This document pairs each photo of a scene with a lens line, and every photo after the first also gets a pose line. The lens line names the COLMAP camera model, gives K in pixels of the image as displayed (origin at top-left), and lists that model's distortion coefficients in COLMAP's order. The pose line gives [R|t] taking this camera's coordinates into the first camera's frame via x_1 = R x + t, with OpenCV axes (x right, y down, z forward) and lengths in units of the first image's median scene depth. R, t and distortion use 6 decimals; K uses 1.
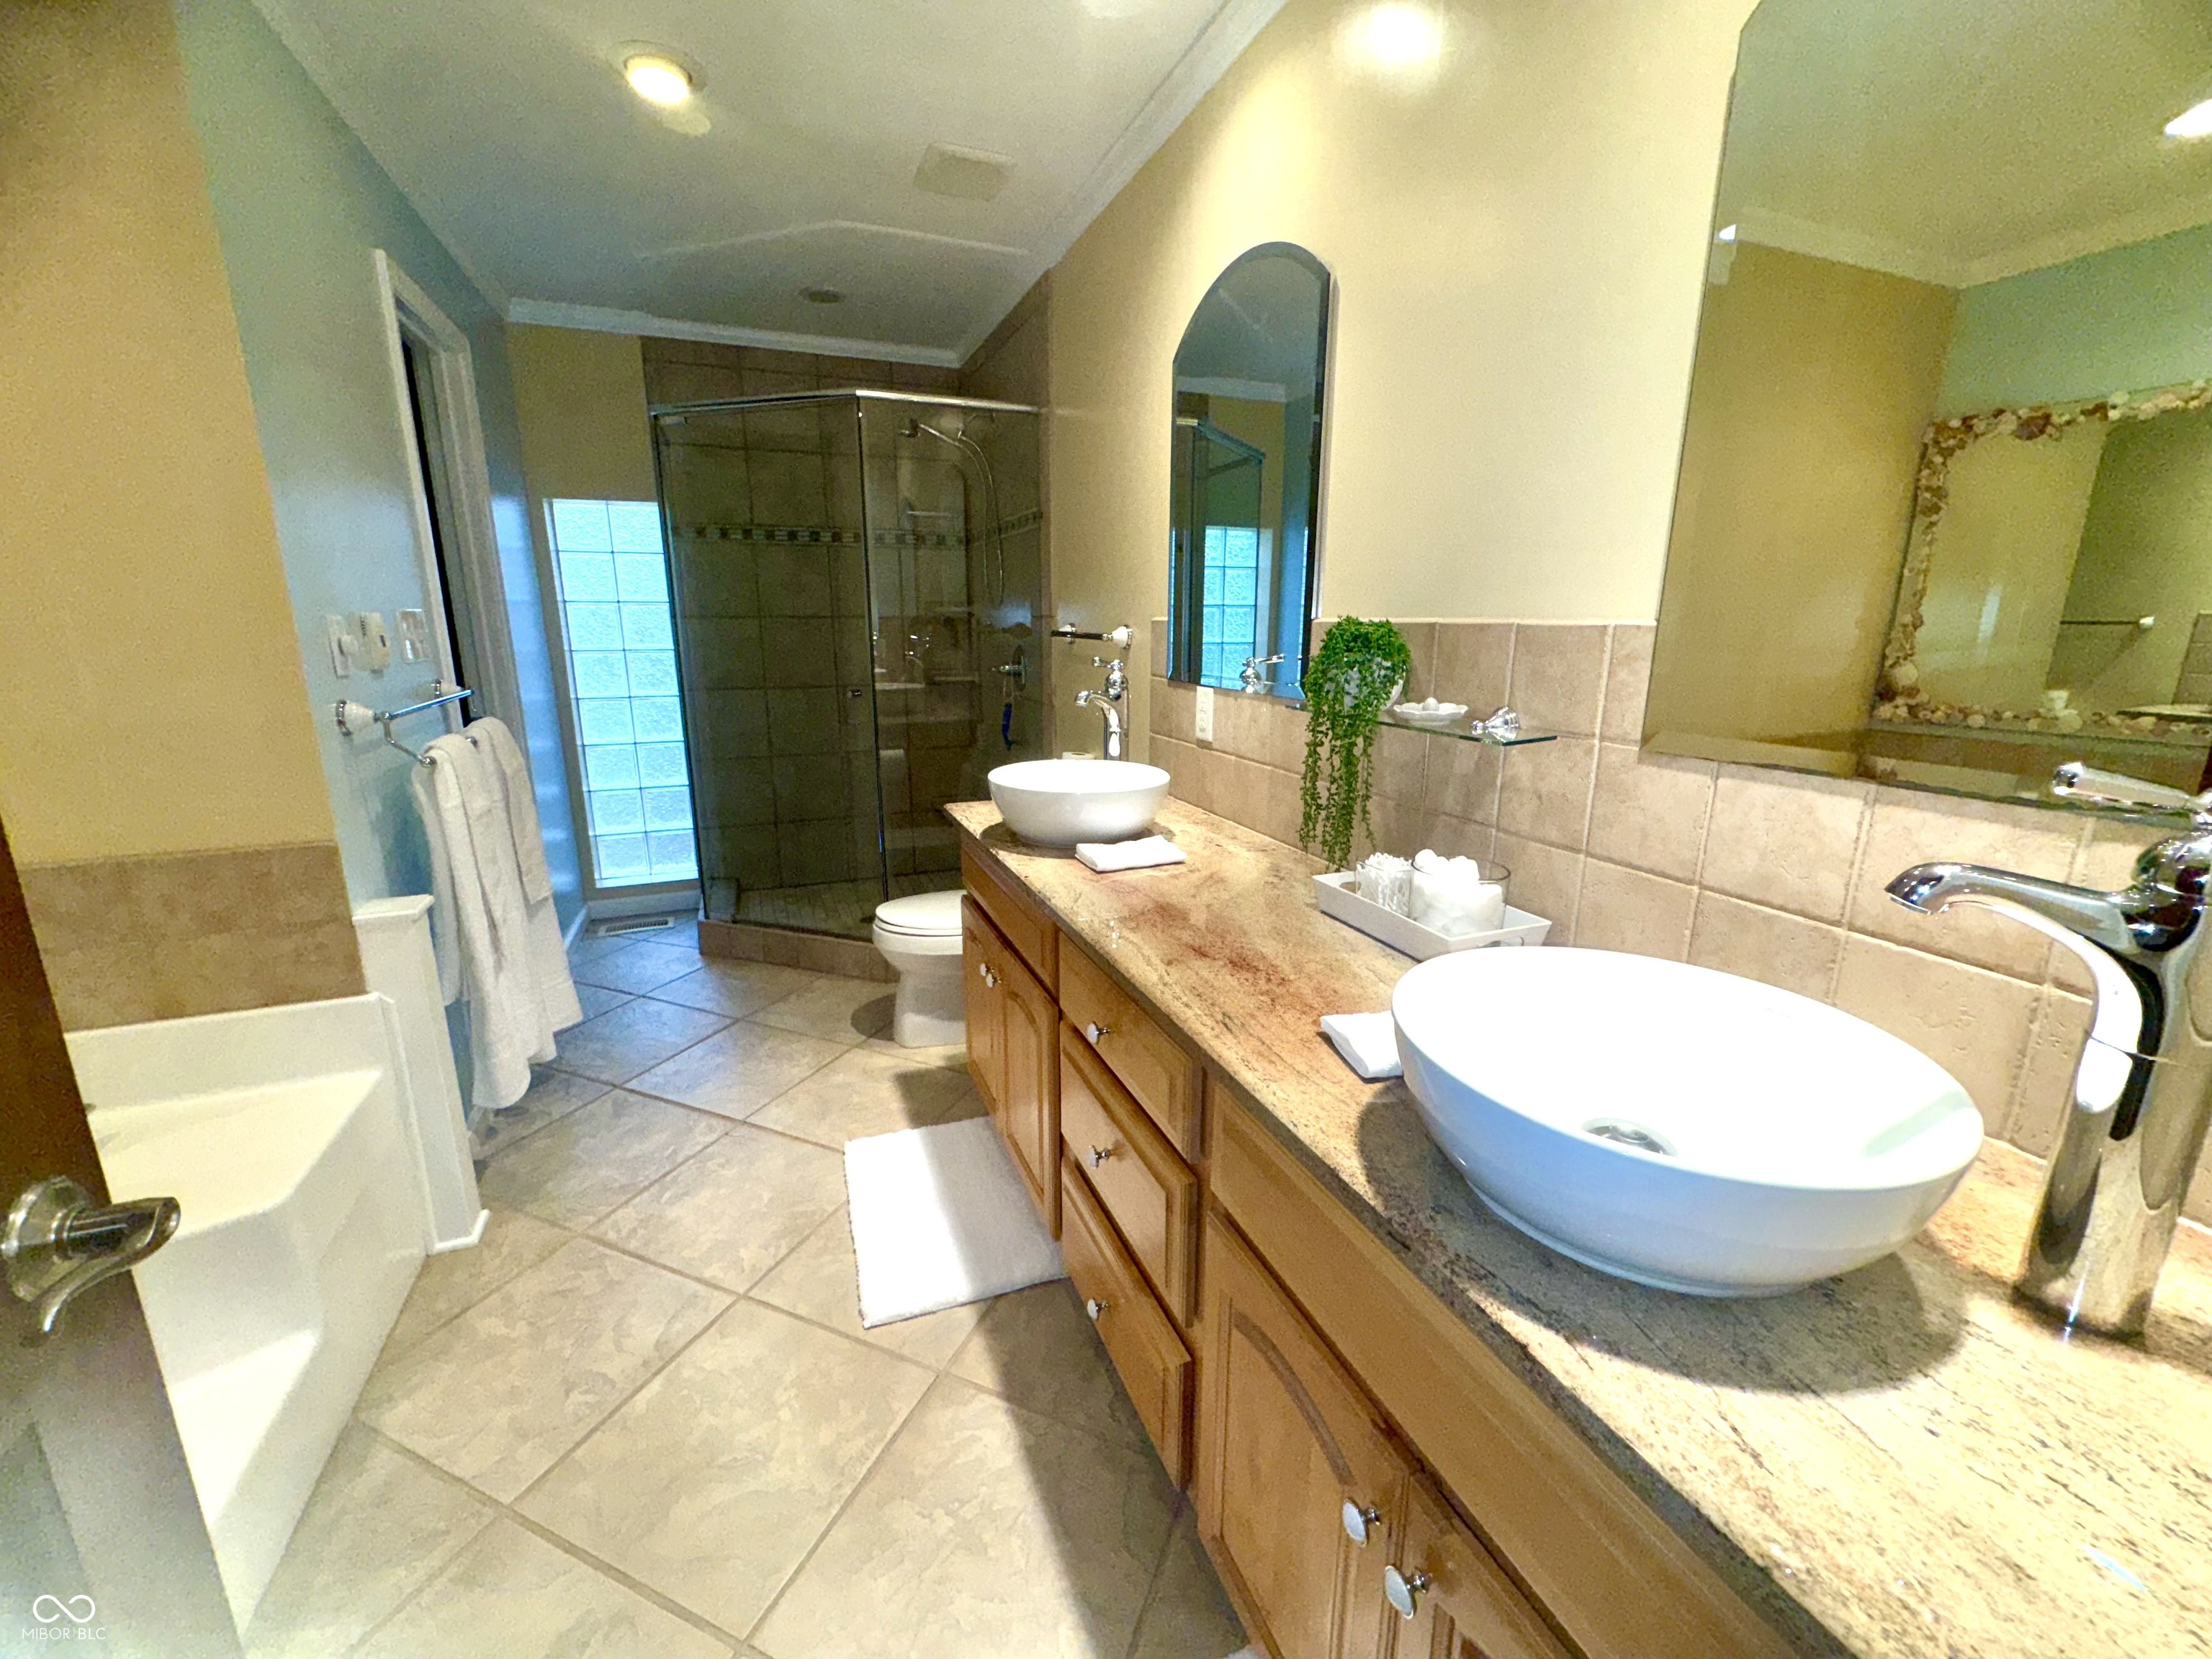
lens RADIAL K [[887.9, 0, 1105.5], [0, 887.9, 830.9], [0, 0, 1]] dist [-0.003750, 0.000151]
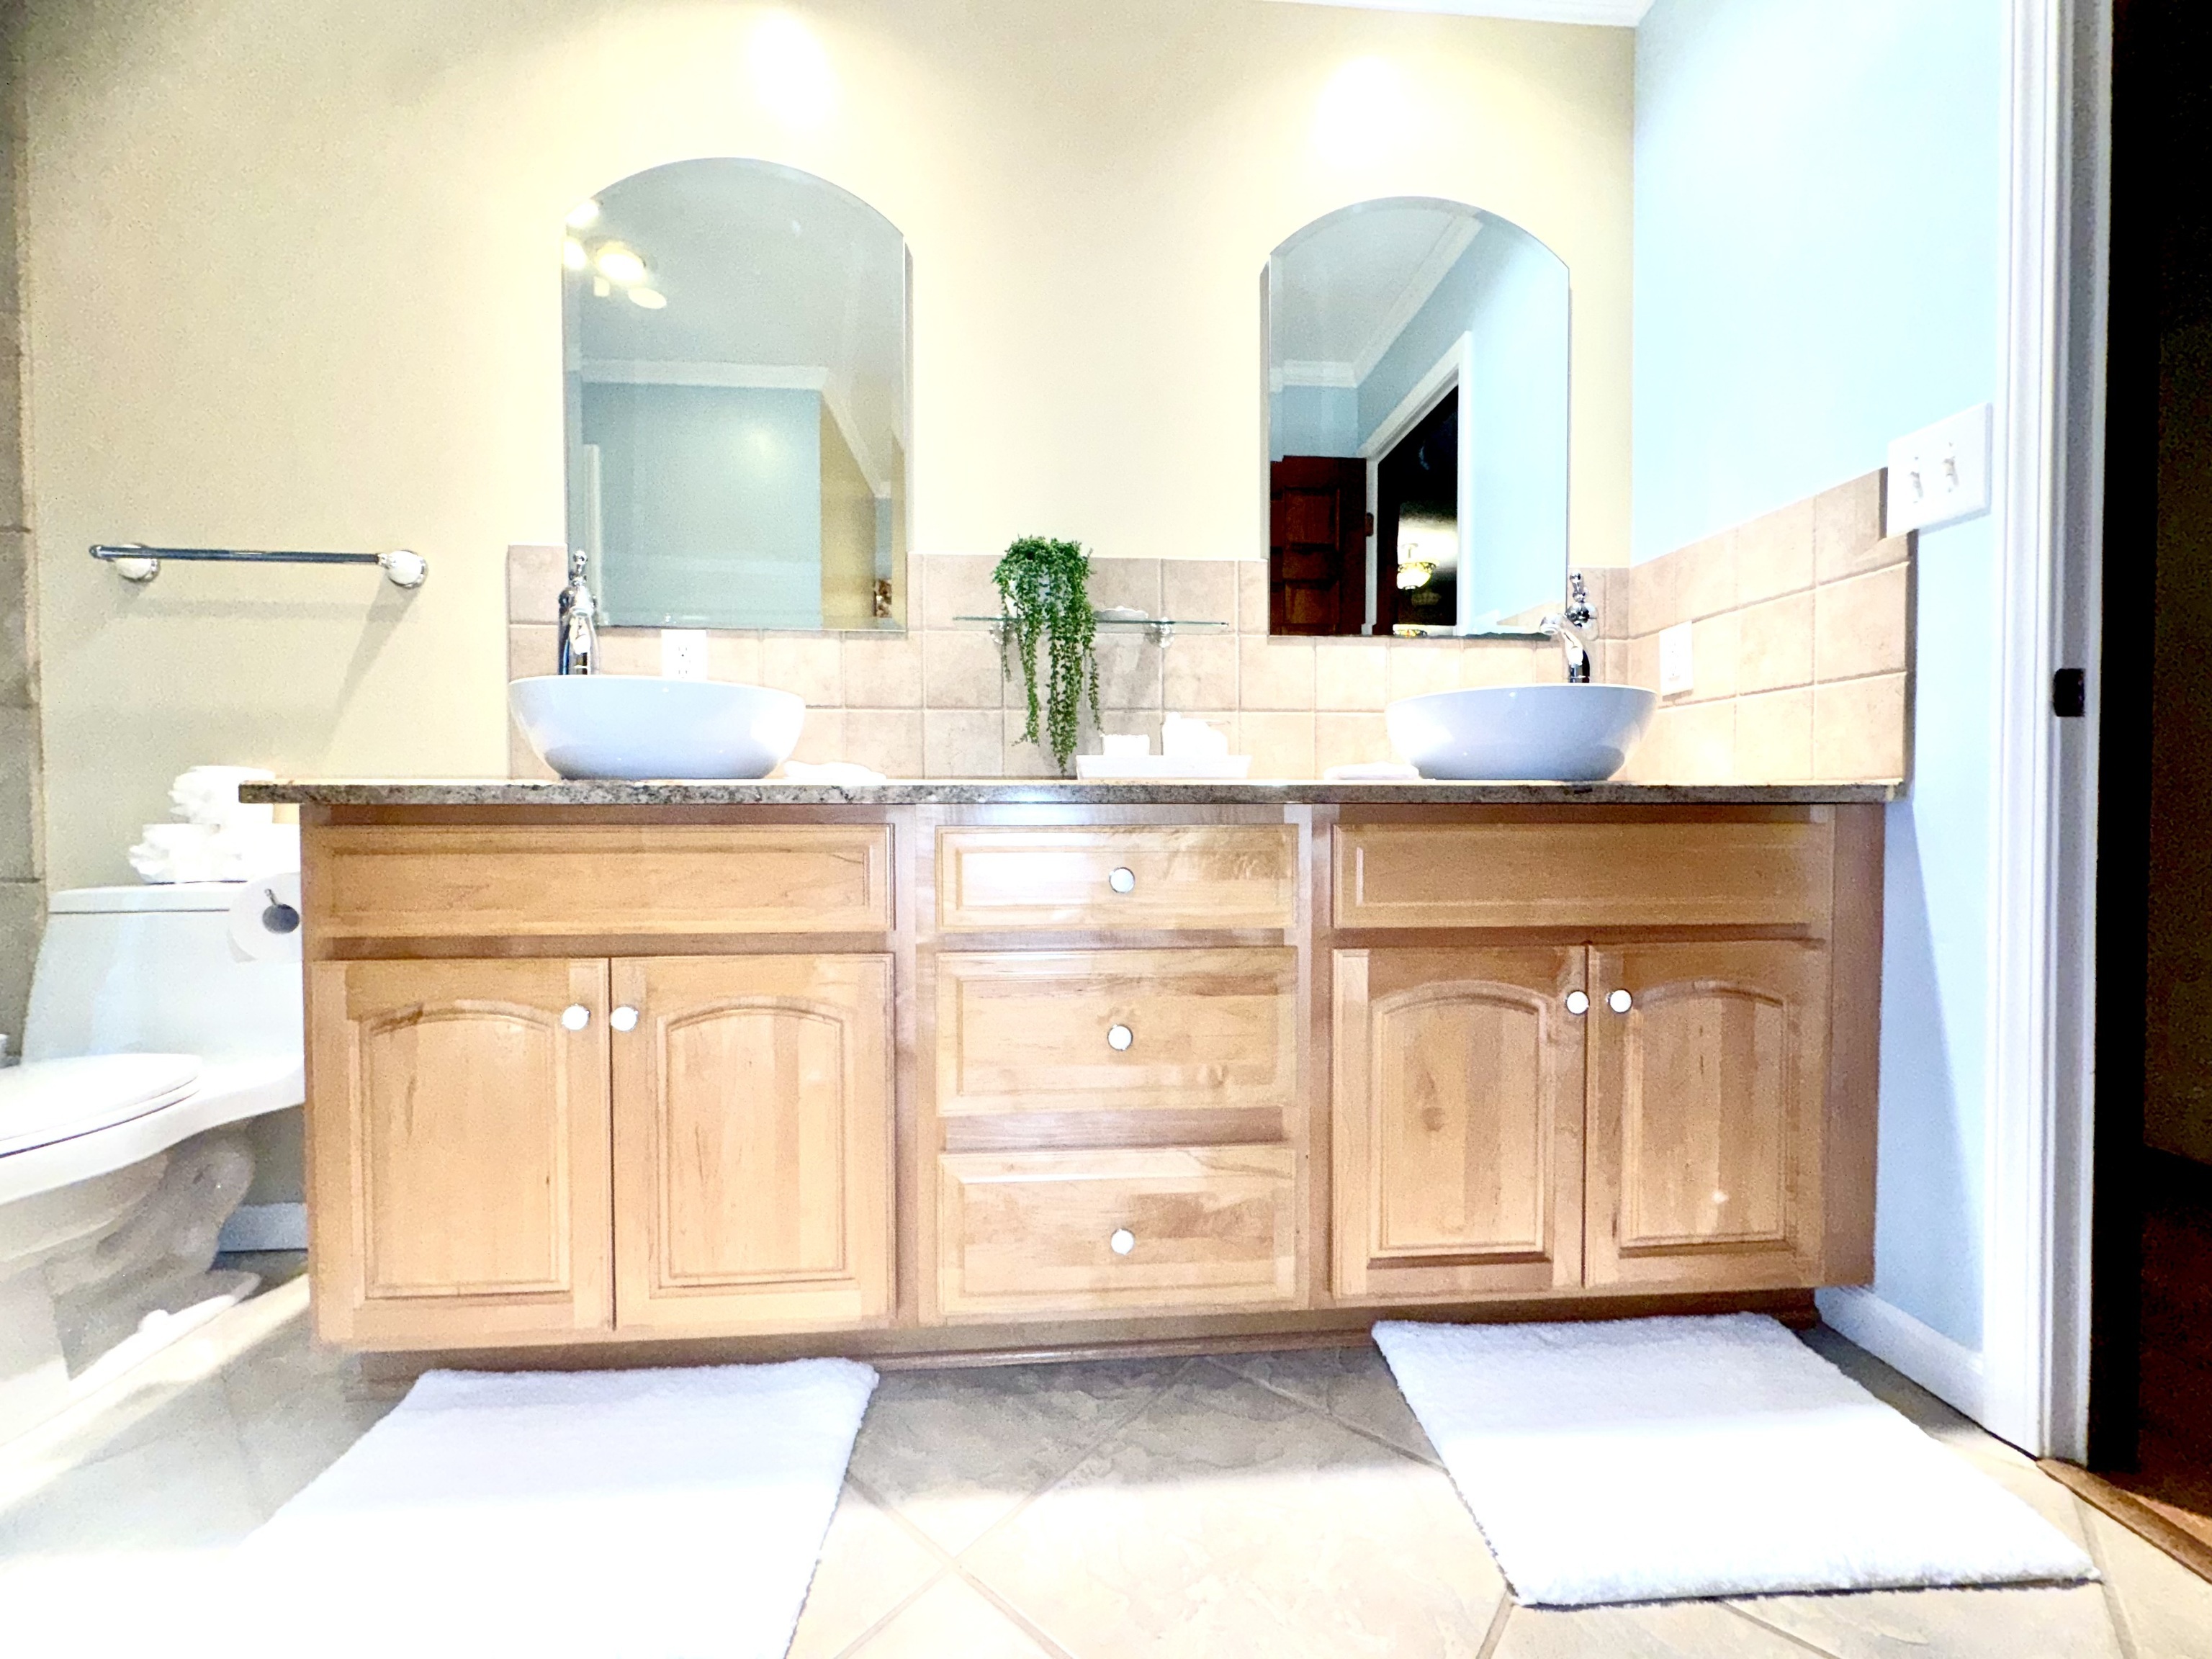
lens RADIAL K [[887.9, 0, 1104.0], [0, 887.9, 821.6], [0, 0, 1]] dist [-0.003750, 0.000151]
pose [[0.301541, -0.032635, 0.952895, -0.910338], [0.223792, 0.973917, -0.037463, 0.202350], [-0.926817, 0.224547, 0.300979, 0.758244]]
